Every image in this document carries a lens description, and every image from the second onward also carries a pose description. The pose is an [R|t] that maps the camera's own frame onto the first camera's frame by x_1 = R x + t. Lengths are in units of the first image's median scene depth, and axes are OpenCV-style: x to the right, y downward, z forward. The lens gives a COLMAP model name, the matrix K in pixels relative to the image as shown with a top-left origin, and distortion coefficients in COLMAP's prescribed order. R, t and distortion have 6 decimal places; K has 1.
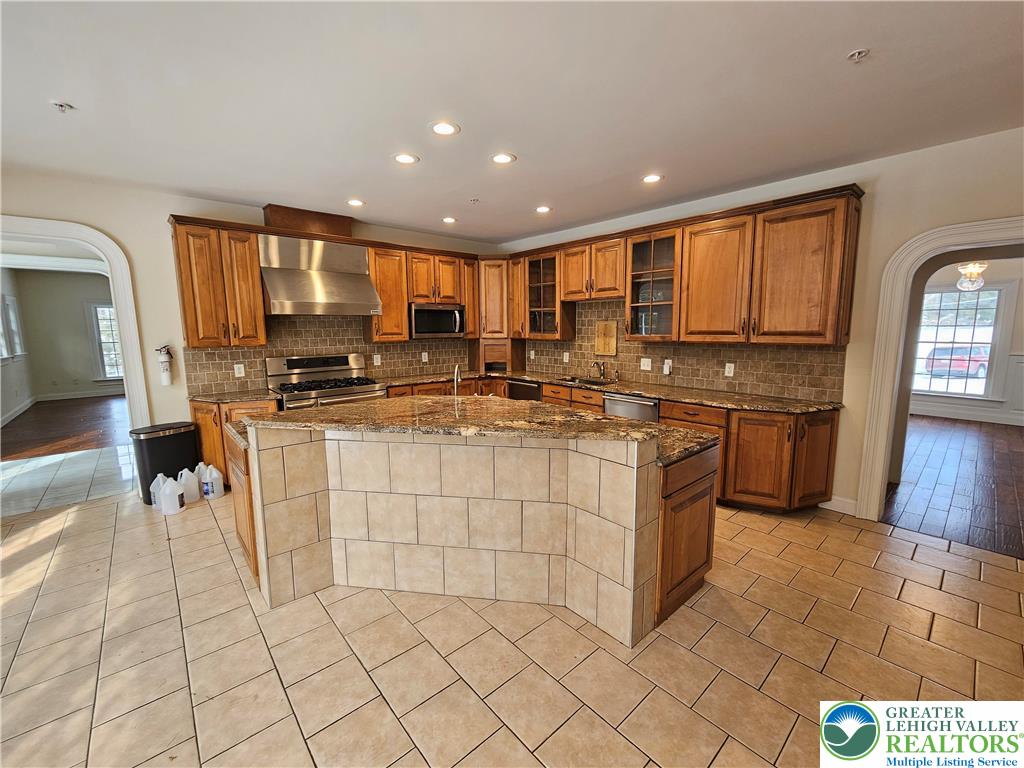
lens RADIAL K [[420.3, 0, 517.2], [0, 420.3, 383.3], [0, 0, 1]] dist [-0.002918, 0.000560]
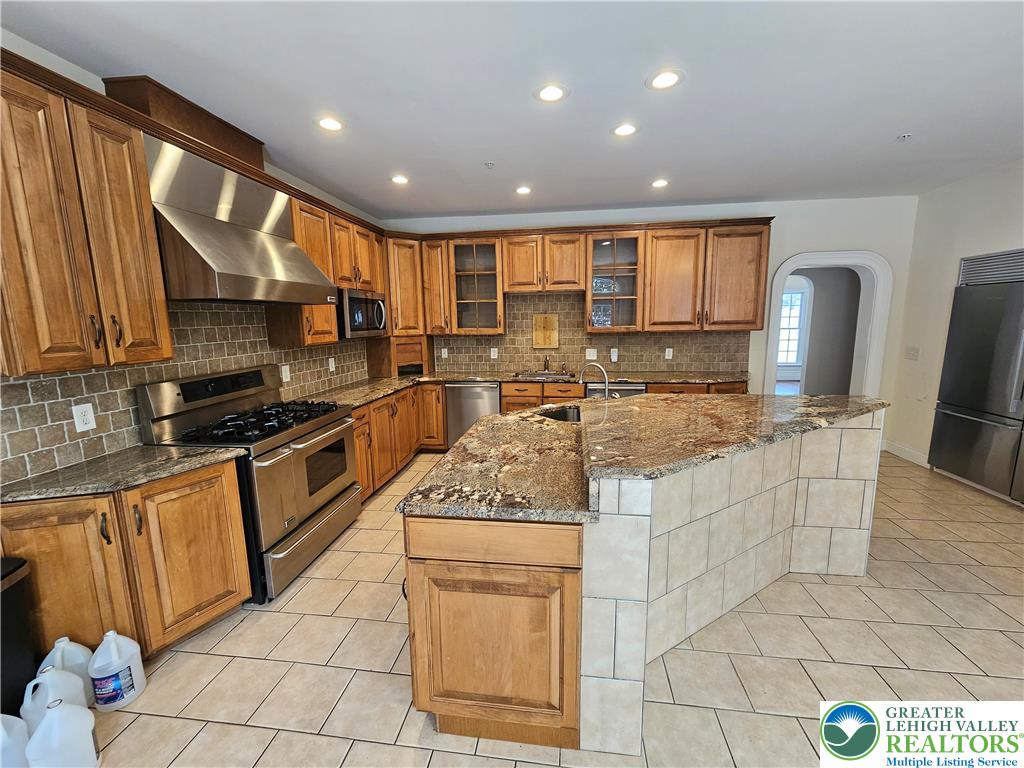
lens RADIAL K [[420.3, 0, 512.9], [0, 420.3, 384.6], [0, 0, 1]] dist [-0.002918, 0.000560]
pose [[0.761125, -0.105516, 0.639965, -0.565541], [0.098661, 0.994032, 0.046555, -0.039389], [-0.641057, 0.027705, 0.766993, 0.320243]]
